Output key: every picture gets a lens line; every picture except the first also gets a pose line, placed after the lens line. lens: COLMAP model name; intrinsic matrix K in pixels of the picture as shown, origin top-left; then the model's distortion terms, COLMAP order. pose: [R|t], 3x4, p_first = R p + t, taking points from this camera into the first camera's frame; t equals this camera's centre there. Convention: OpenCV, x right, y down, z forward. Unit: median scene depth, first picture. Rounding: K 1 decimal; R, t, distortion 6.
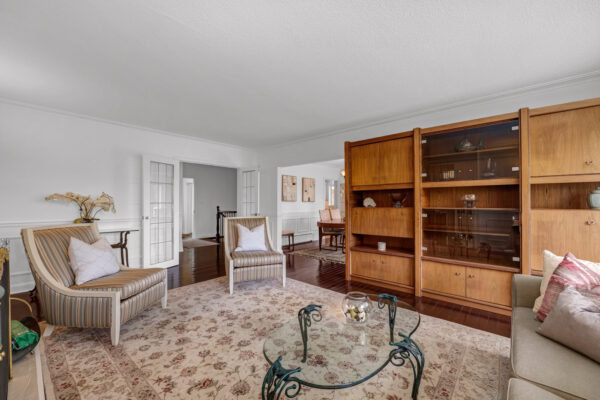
lens RADIAL K [[246.9, 0, 301.0], [0, 246.9, 203.0], [0, 0, 1]] dist [-0.015304, 0.000023]
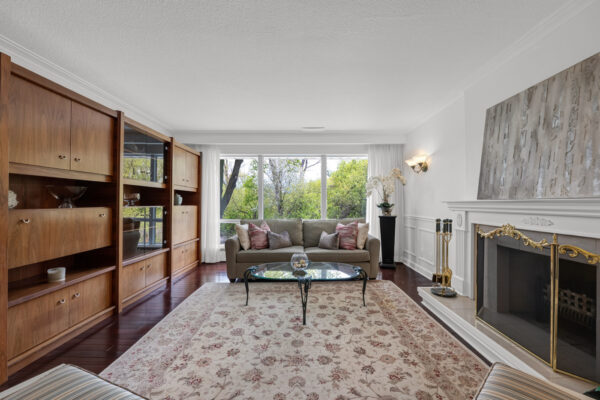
lens RADIAL K [[246.9, 0, 301.0], [0, 246.9, 203.0], [0, 0, 1]] dist [-0.015304, 0.000023]
pose [[-0.656263, -0.000836, 0.754532, -0.868373], [0.001680, 0.999995, 0.002570, 0.009490], [-0.754531, 0.002954, -0.656258, 1.695782]]
